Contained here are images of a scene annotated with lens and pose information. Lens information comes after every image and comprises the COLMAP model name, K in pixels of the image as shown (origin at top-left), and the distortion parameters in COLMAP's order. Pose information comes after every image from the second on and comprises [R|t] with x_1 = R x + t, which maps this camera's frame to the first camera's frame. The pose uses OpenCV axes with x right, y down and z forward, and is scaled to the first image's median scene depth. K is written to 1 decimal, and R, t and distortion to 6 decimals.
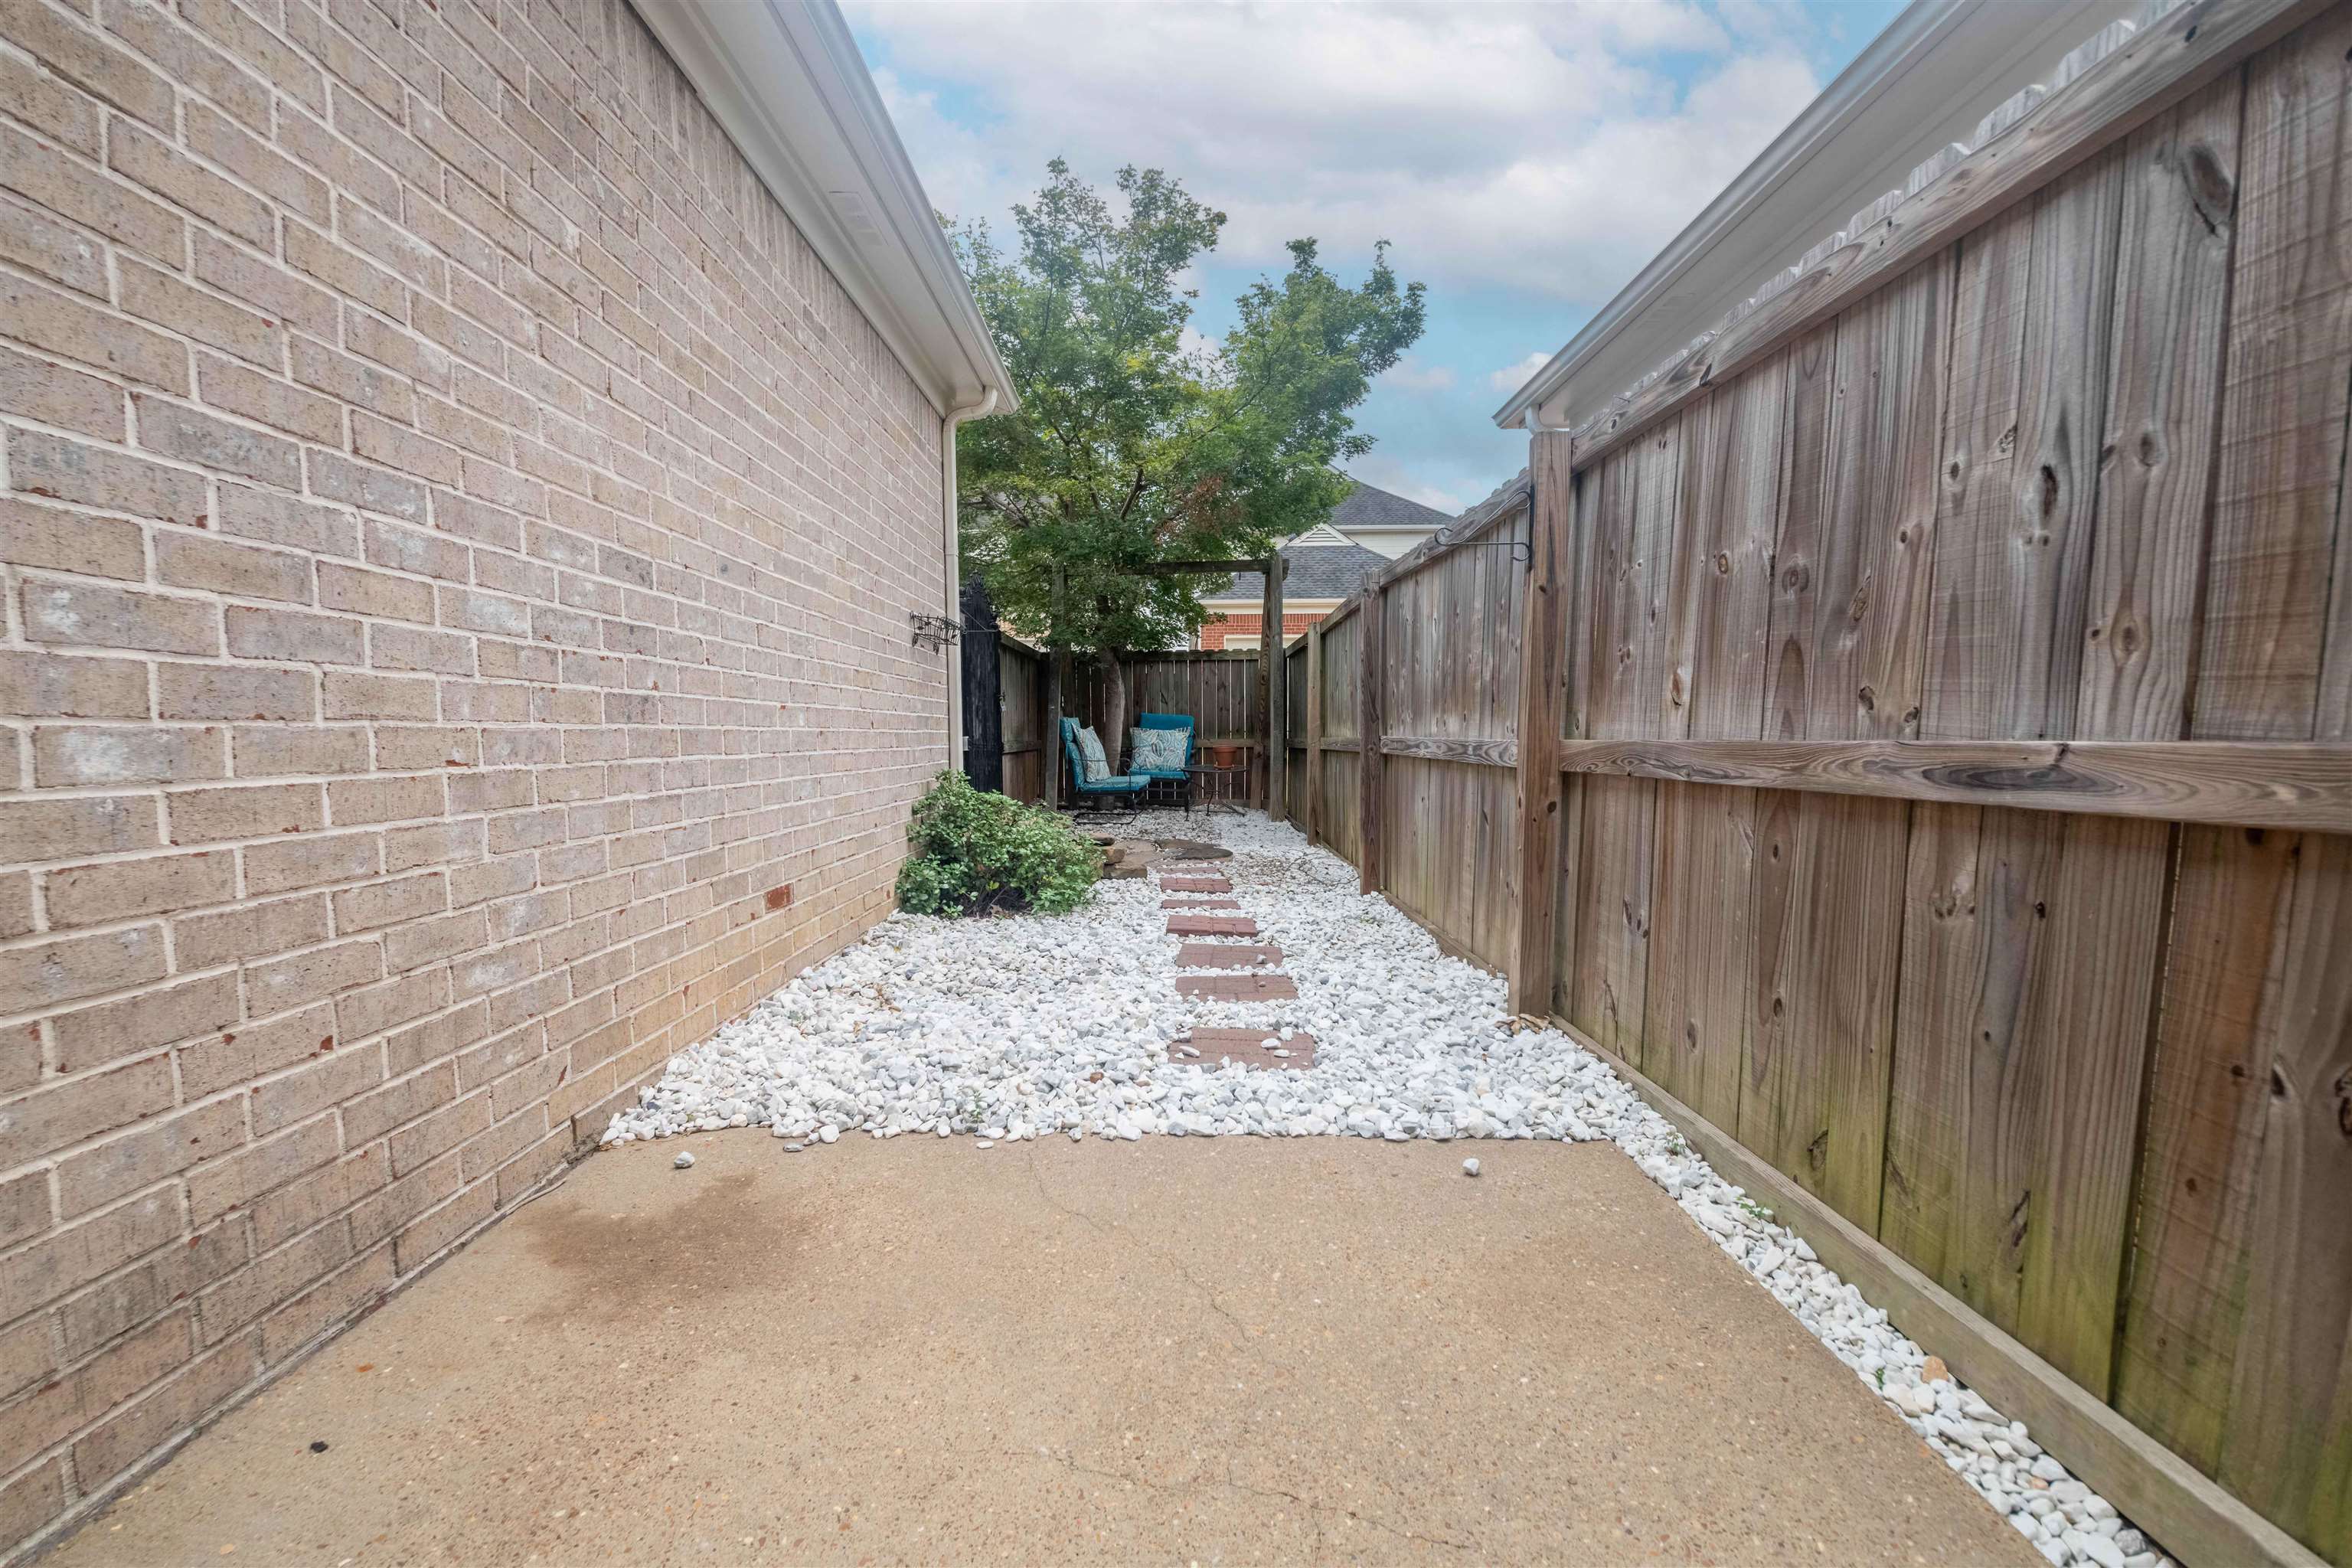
lens RADIAL K [[1015.2, 0, 1176.0], [0, 1015.2, 784.0], [0, 0, 1]] dist [-0.001189, -0.000082]
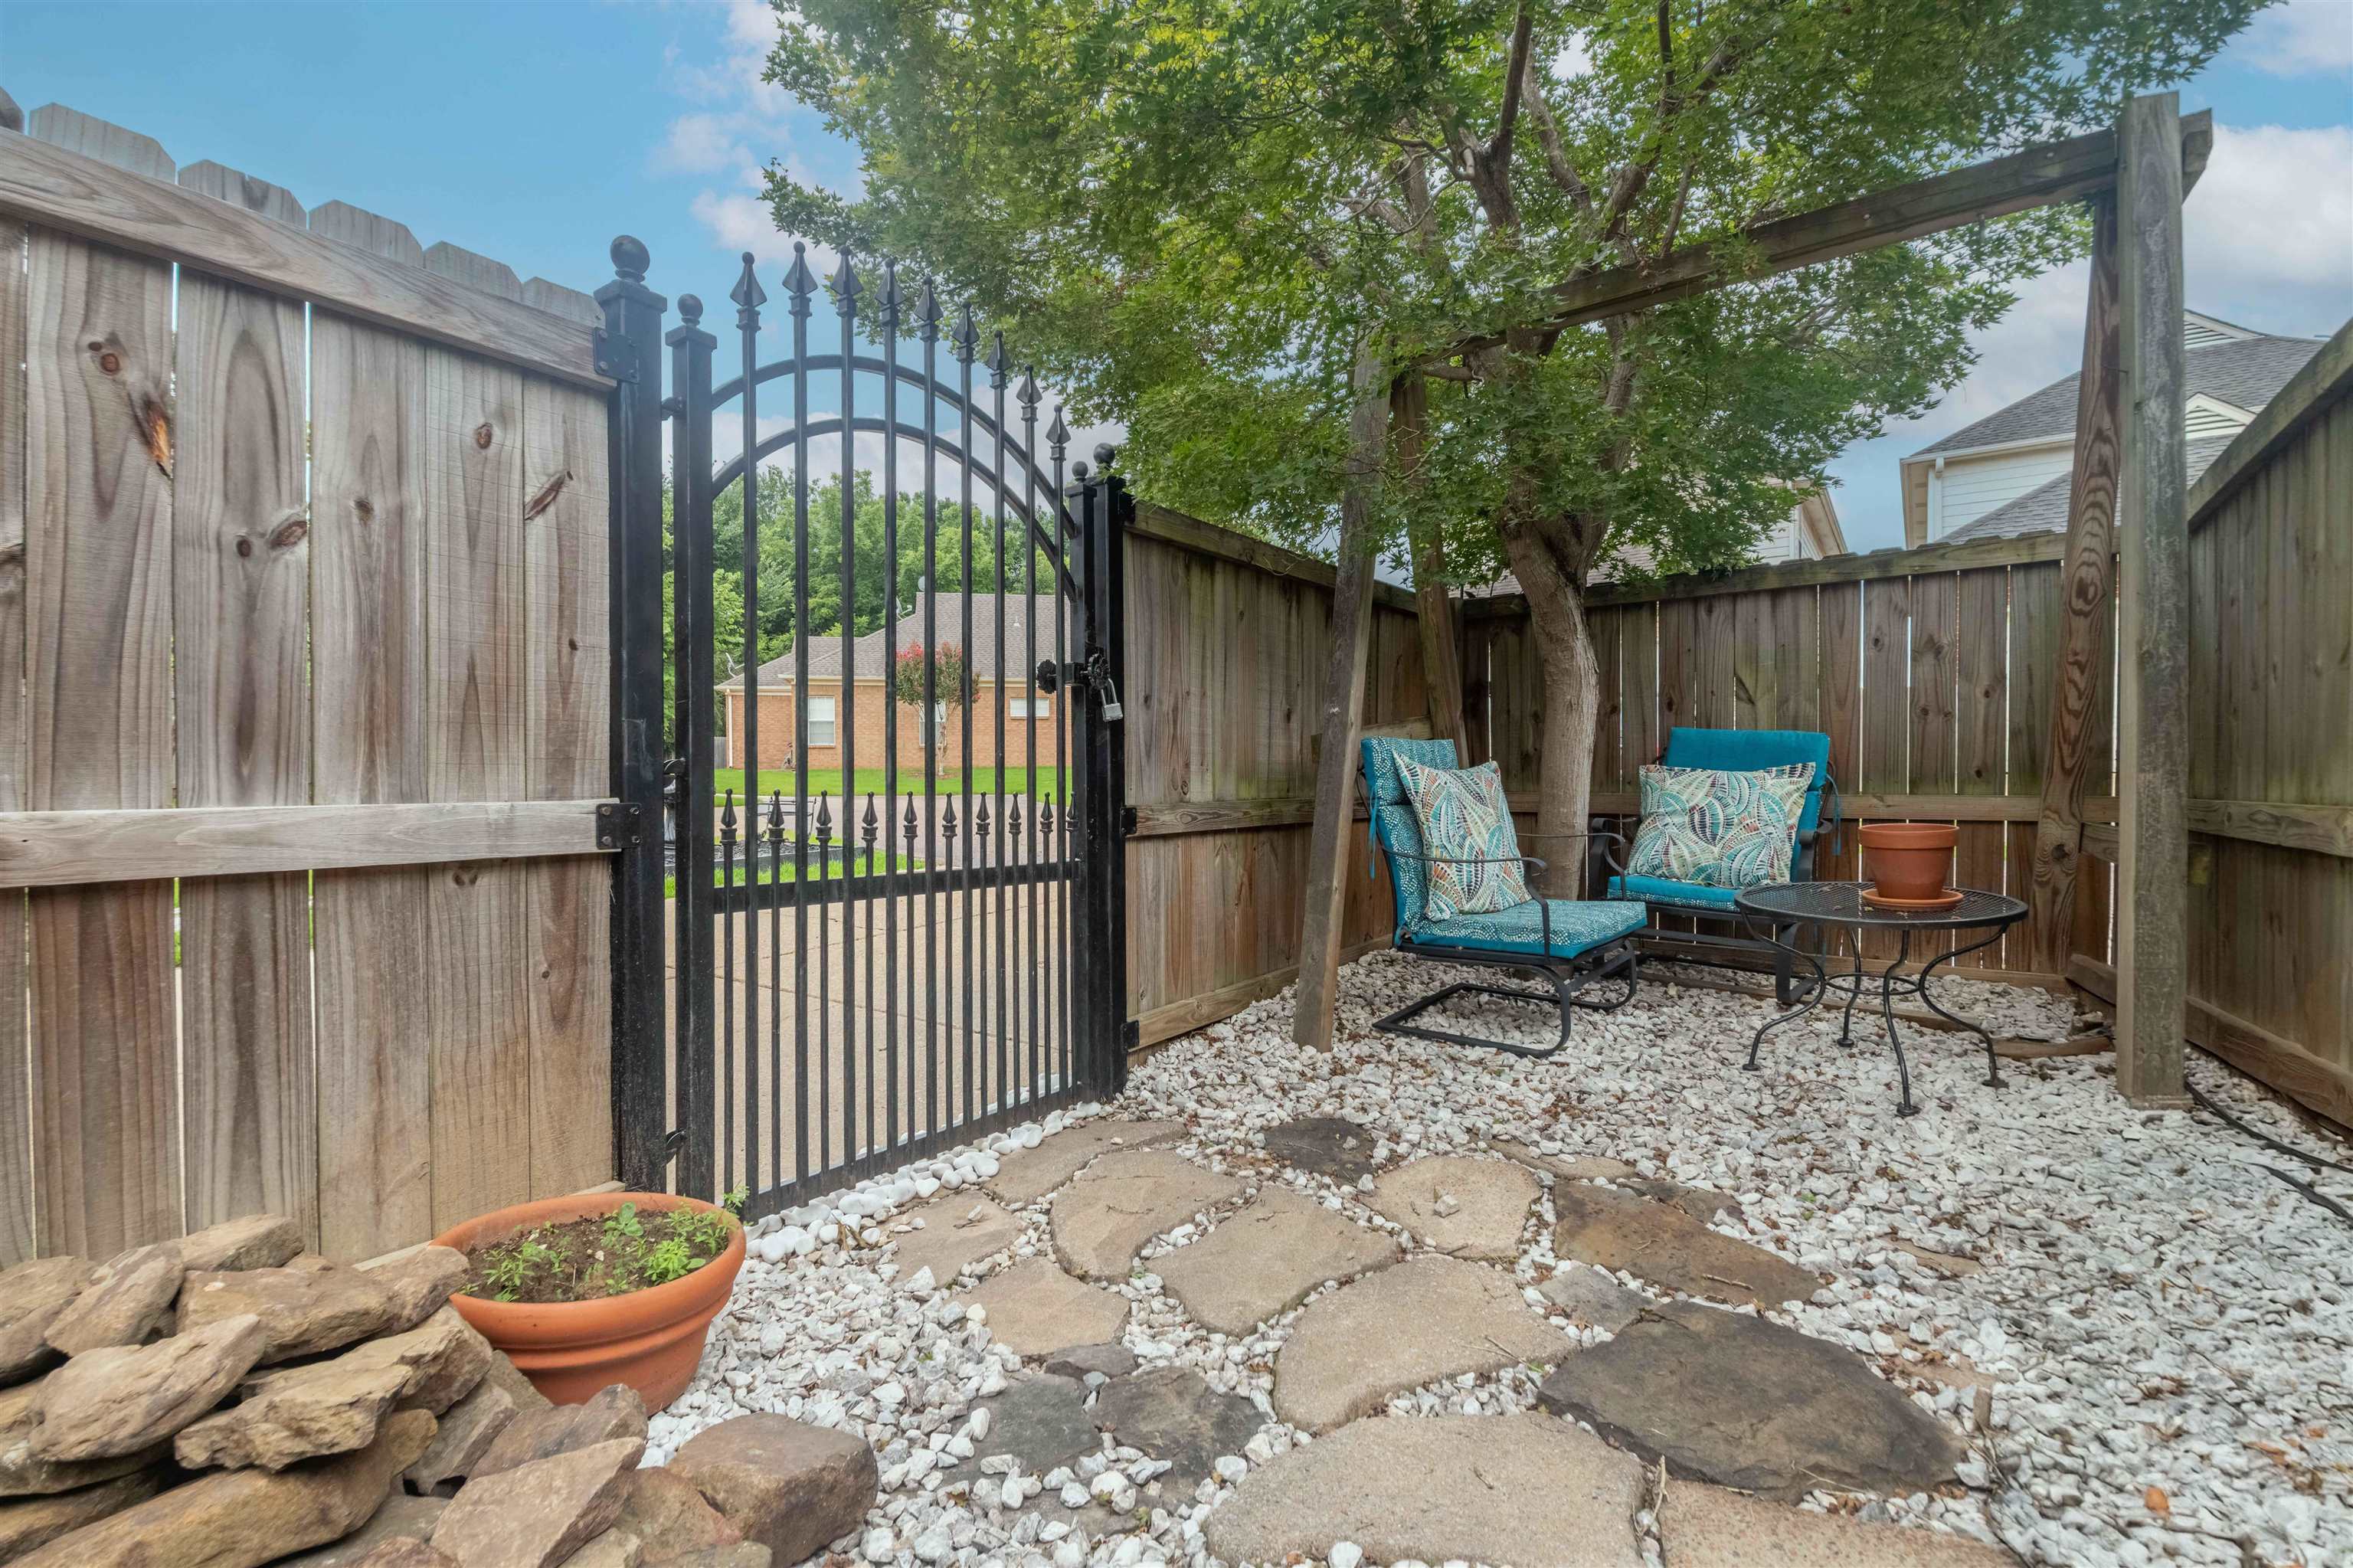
lens RADIAL K [[1015.7, 0, 1176.5], [0, 1015.7, 784.0], [0, 0, 1]] dist [-0.001189, -0.000082]
pose [[0.803792, 0.000216, -0.594910, 0.049991], [-0.026648, 0.999009, -0.035643, -0.031149], [0.594313, 0.044503, 0.803002, 0.603421]]
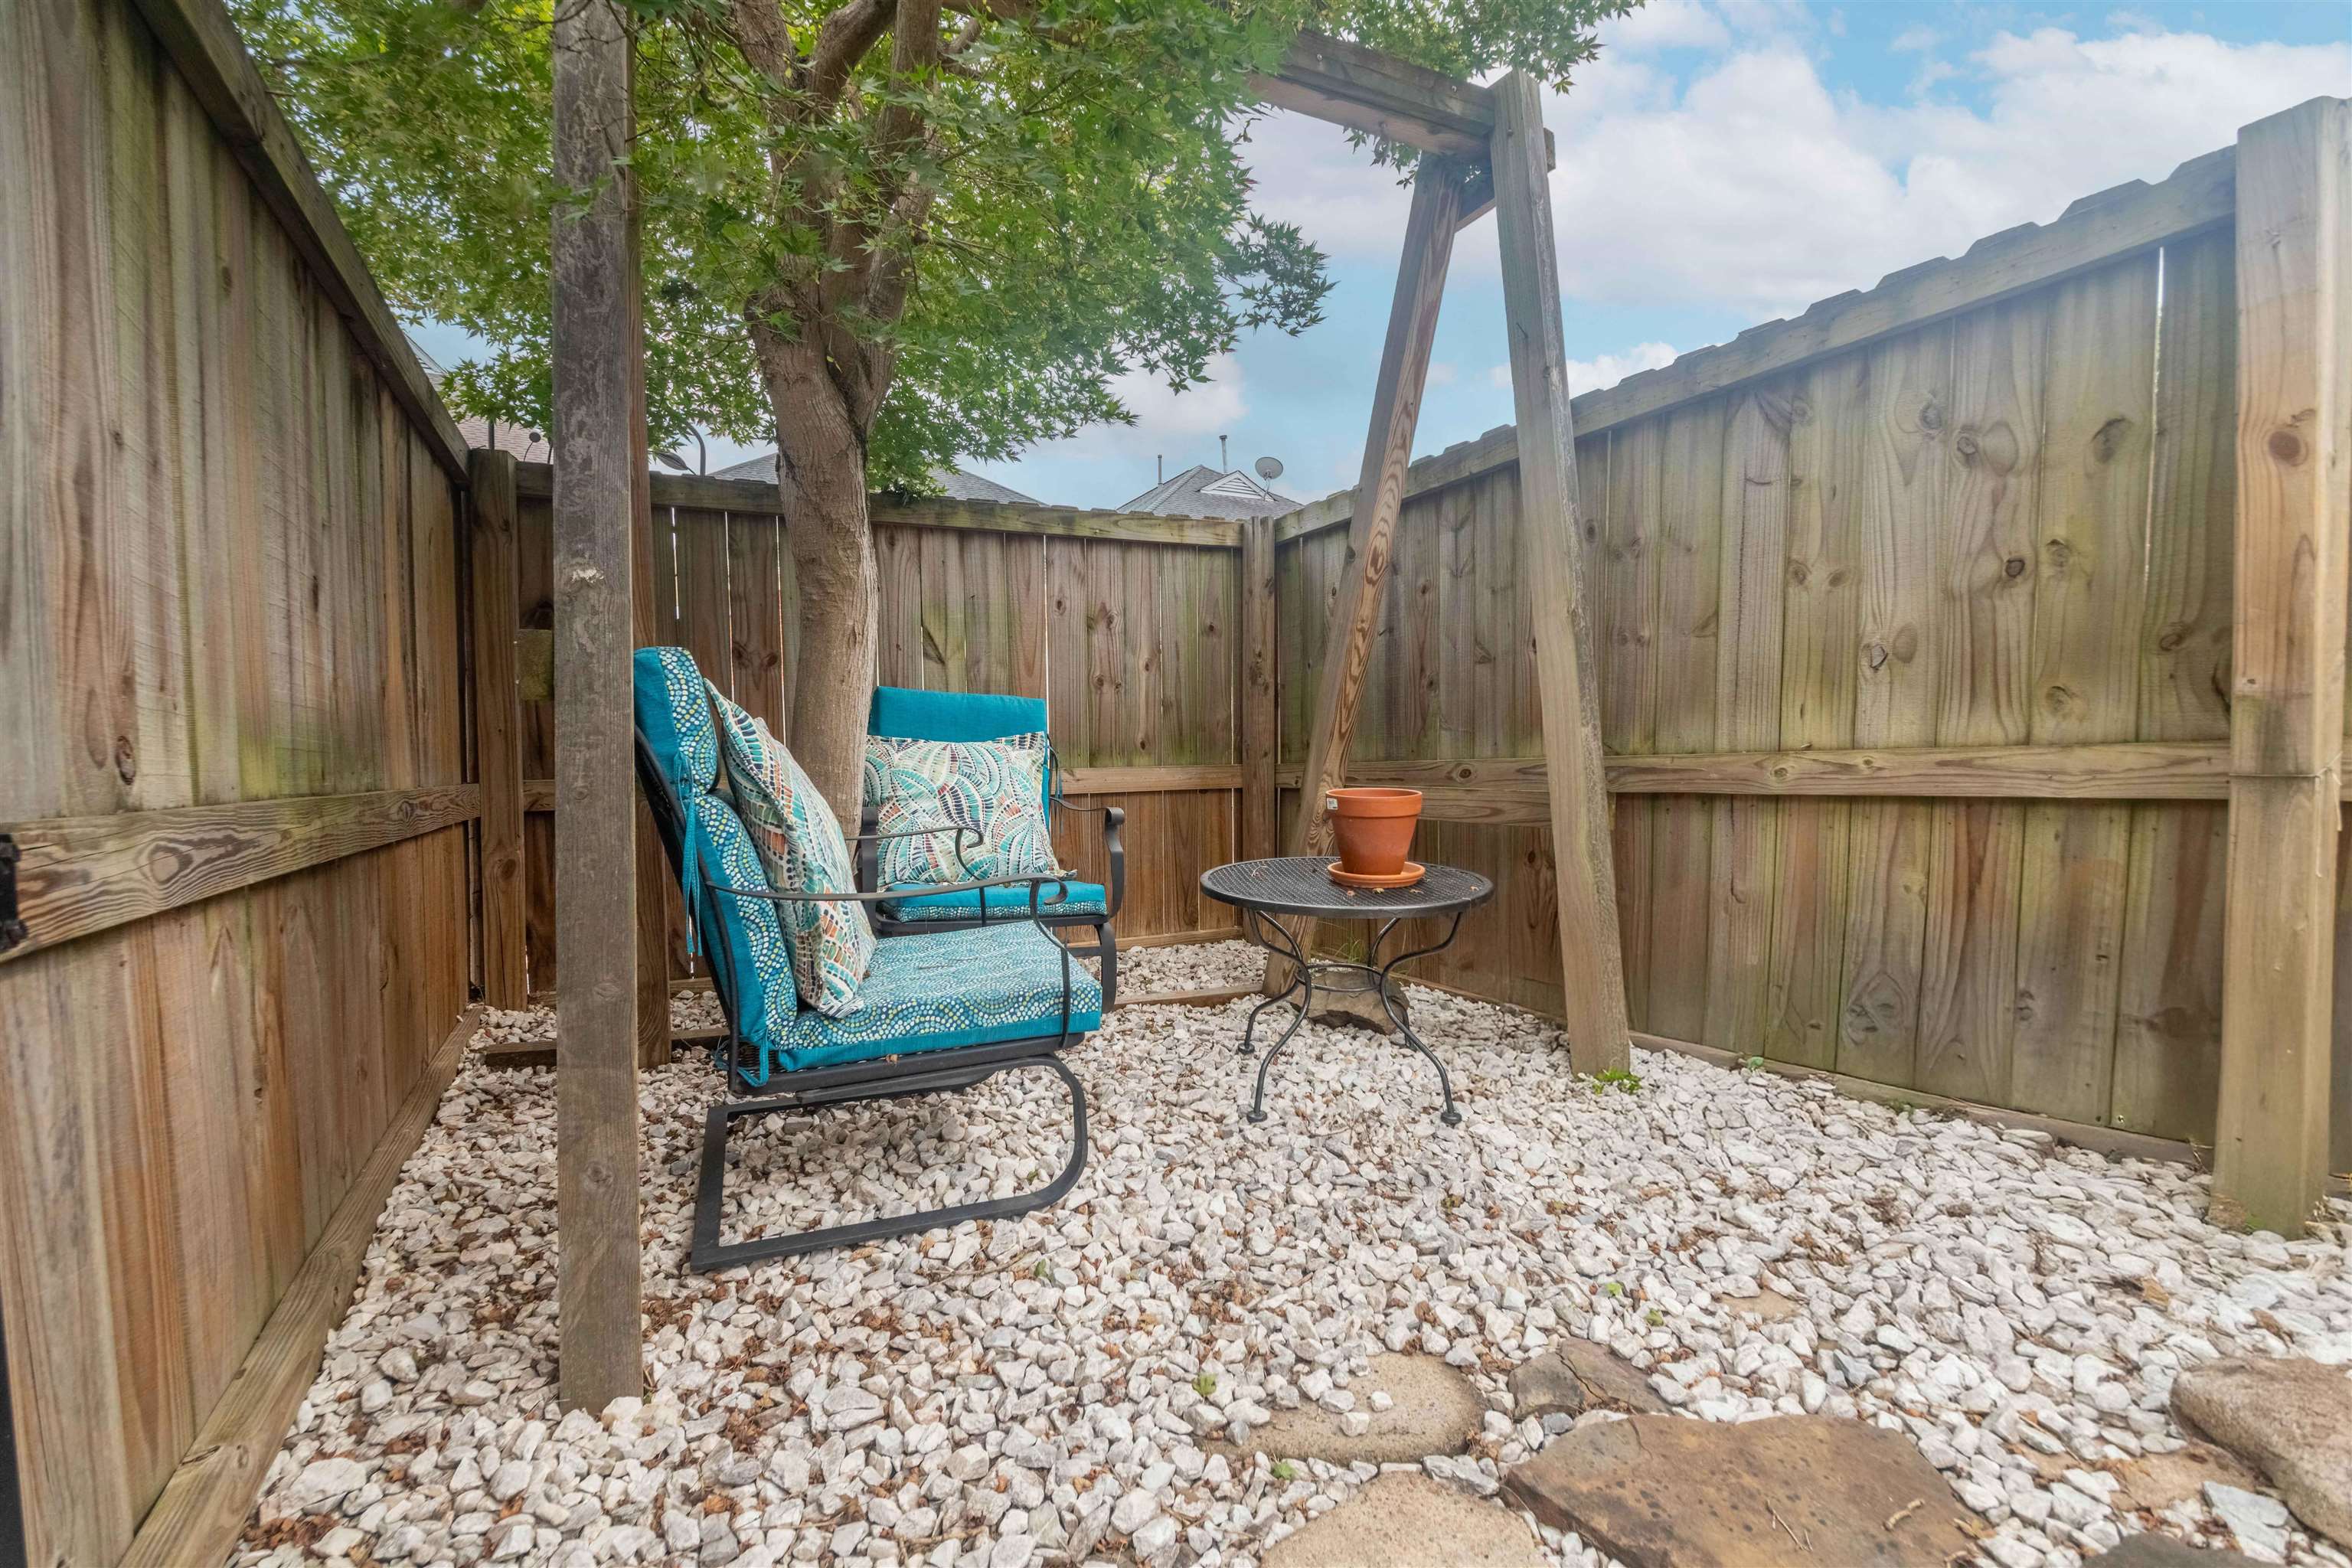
lens RADIAL K [[1015.2, 0, 1176.0], [0, 1015.2, 784.0], [0, 0, 1]] dist [-0.001189, -0.000082]
pose [[0.903987, -0.029271, 0.426558, -0.097136], [0.042642, 0.998852, -0.021826, -0.033061], [-0.425429, 0.037920, 0.904197, 0.741988]]
